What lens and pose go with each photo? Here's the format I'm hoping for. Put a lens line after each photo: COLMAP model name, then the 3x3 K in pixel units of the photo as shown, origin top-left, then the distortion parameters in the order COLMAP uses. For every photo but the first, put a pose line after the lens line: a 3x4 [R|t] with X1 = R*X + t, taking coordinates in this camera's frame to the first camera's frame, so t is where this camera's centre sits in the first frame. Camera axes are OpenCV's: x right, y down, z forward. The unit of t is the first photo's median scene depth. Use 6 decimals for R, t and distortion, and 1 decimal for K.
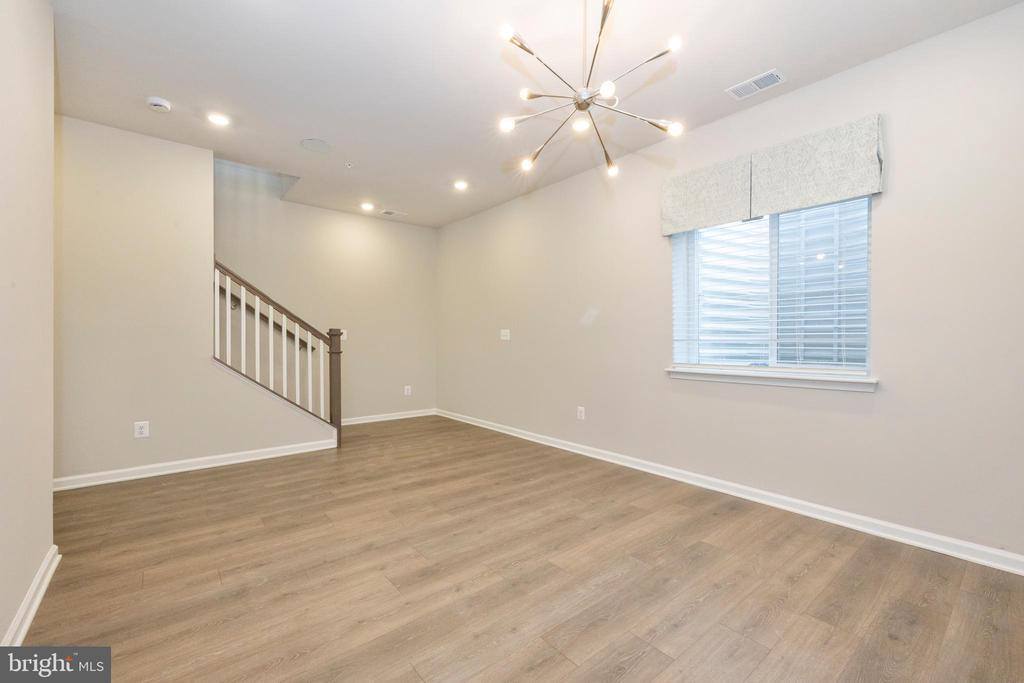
lens RADIAL K [[430.1, 0, 511.3], [0, 430.1, 338.3], [0, 0, 1]] dist [0.000961, 0.000091]
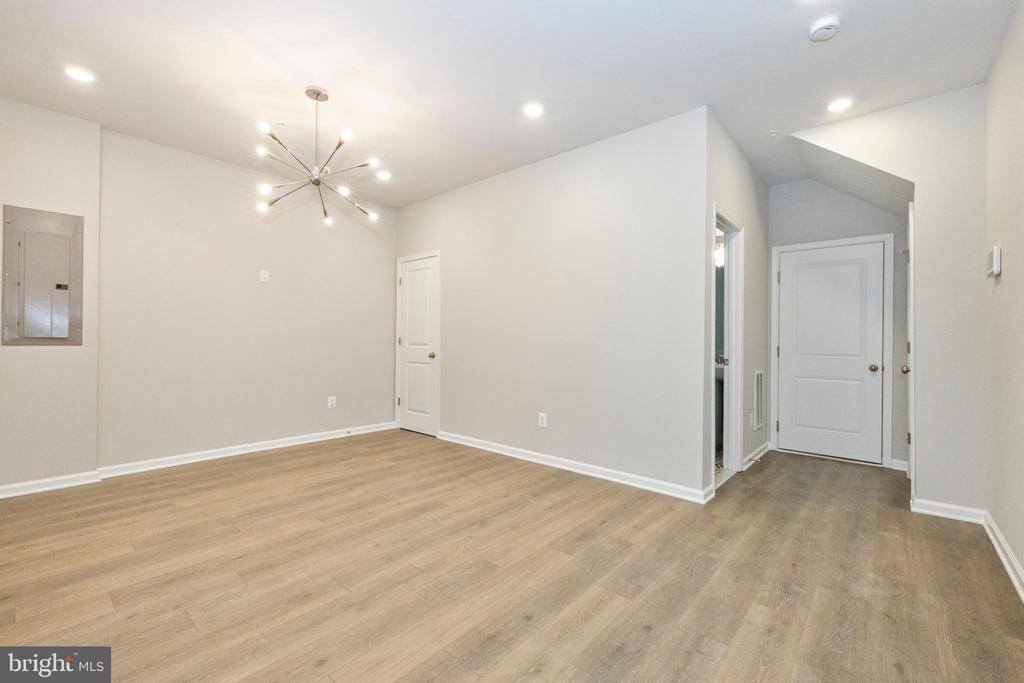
lens RADIAL K [[430.1, 0, 511.3], [0, 430.1, 338.3], [0, 0, 1]] dist [0.000961, 0.000091]
pose [[-0.986811, -0.011314, -0.161479, -0.209480], [-0.011197, 0.999936, -0.001631, 0.000377], [0.161487, 0.000199, -0.986875, 2.033891]]
